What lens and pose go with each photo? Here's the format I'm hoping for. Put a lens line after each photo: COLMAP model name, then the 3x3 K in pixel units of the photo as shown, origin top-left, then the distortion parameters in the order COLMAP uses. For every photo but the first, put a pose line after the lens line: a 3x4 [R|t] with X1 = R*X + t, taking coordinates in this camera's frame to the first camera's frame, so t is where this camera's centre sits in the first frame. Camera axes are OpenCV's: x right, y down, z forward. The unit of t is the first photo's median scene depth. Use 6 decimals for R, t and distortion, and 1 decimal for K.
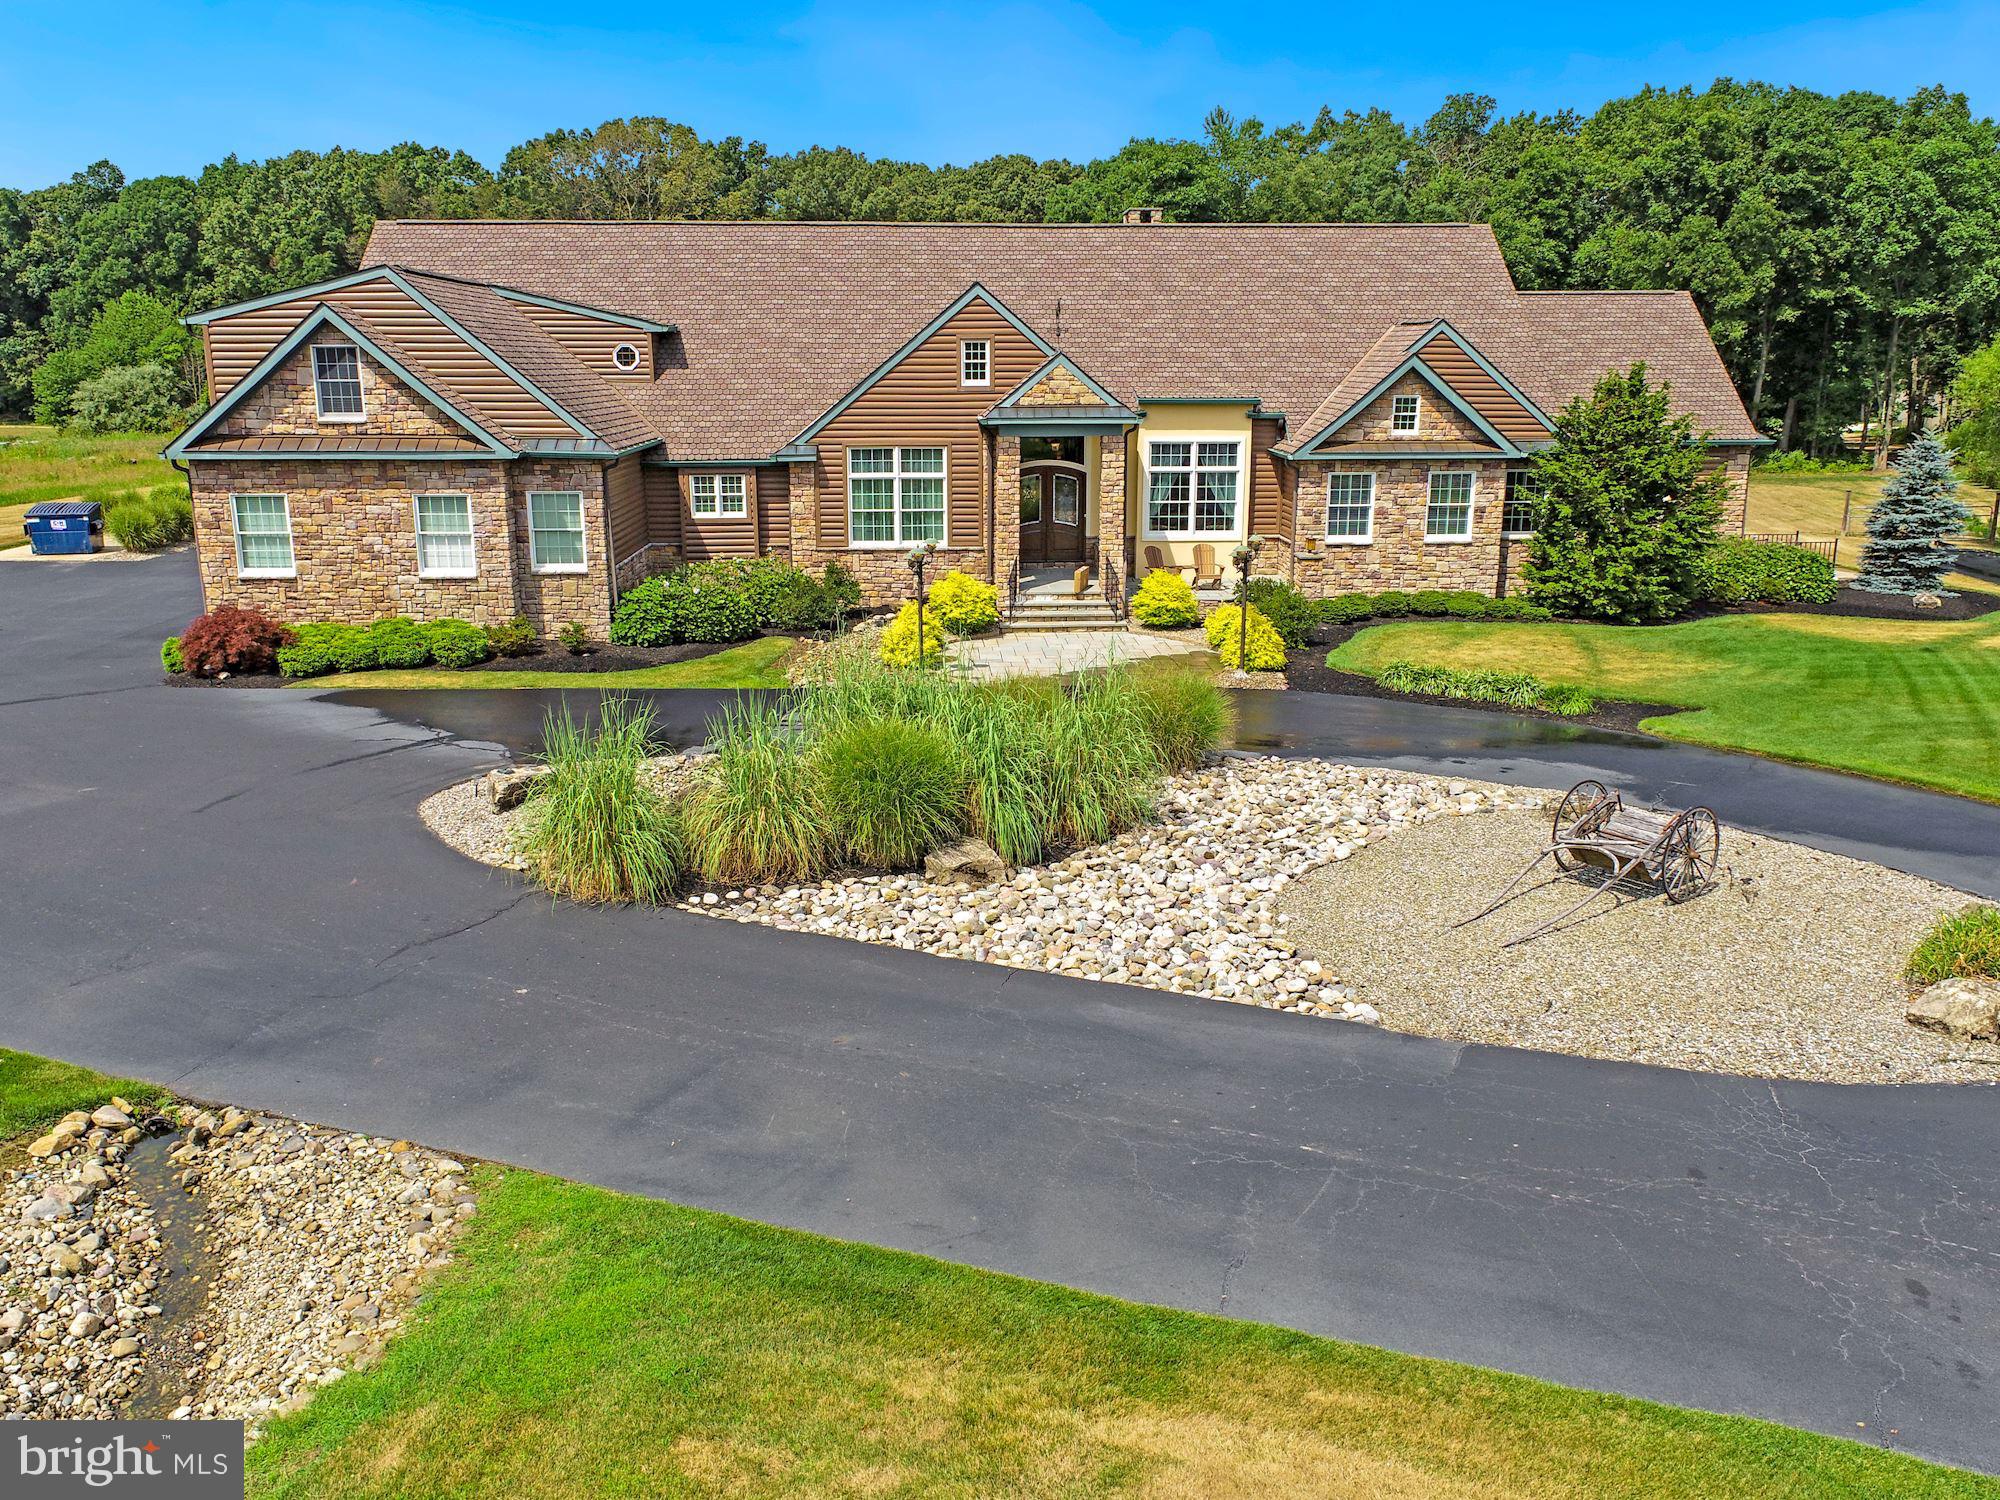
lens RADIAL K [[1529.9, 0, 1000.0], [0, 1529.9, 750.0], [0, 0, 1]] dist [-0.001470, 0.000899]
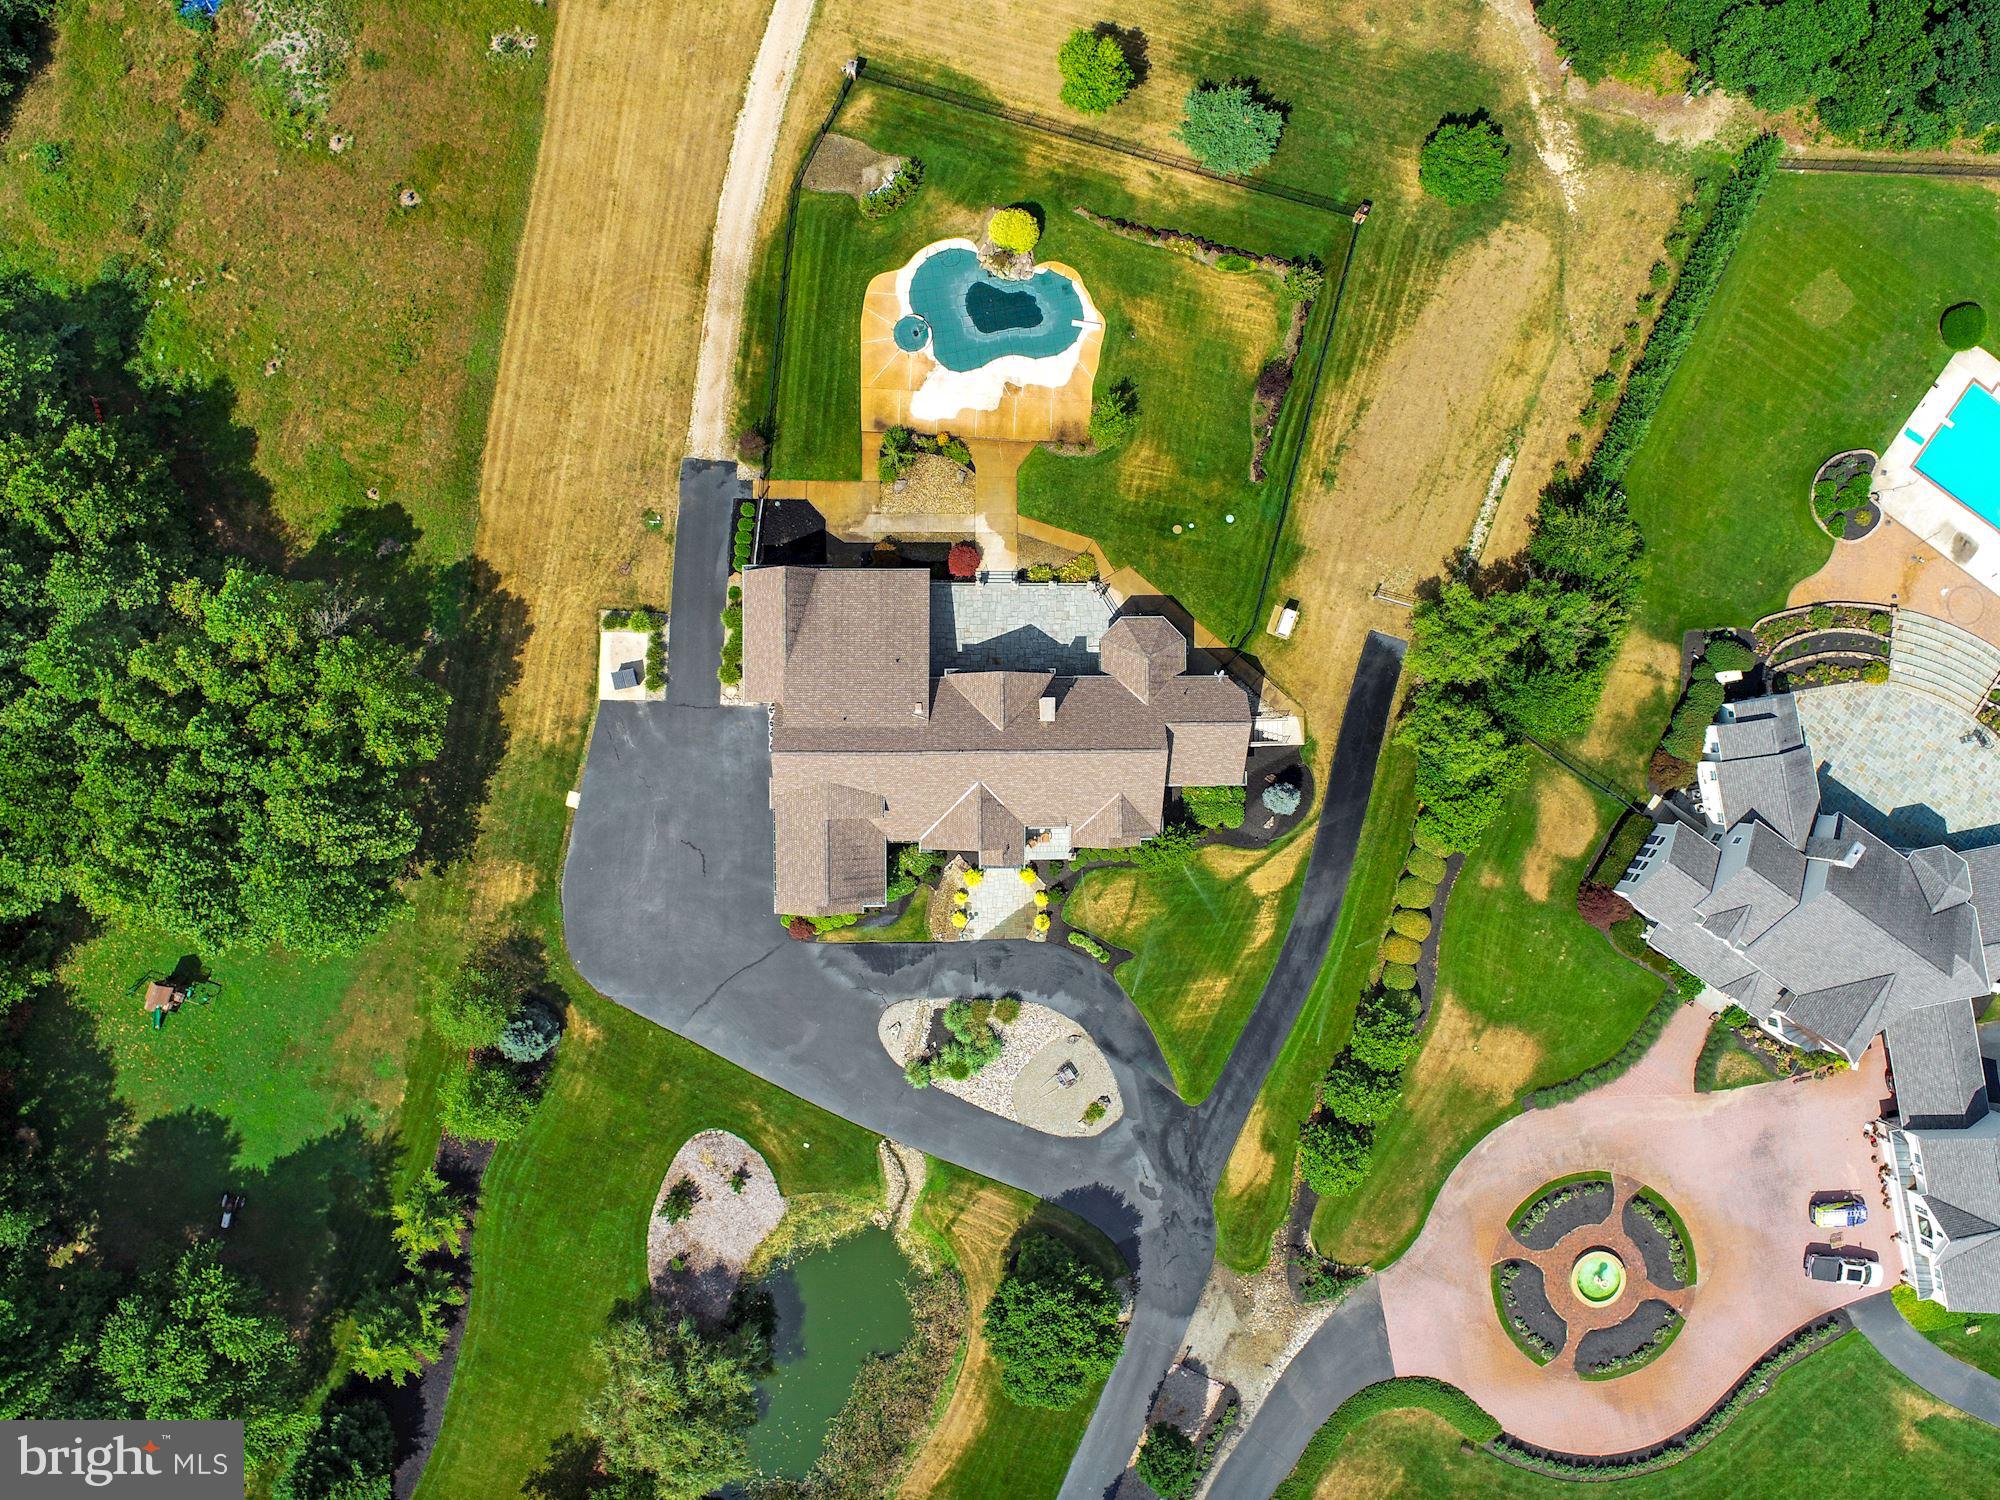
lens RADIAL K [[1517.6, 0, 1000.0], [0, 1517.6, 750.0], [0, 0, 1]] dist [-0.002963, -0.001615]
pose [[0.998620, 0.036213, 0.038036, -0.100762], [-0.045661, 0.240875, 0.969482, -3.472722], [0.025946, -0.969880, 0.242196, 0.385304]]
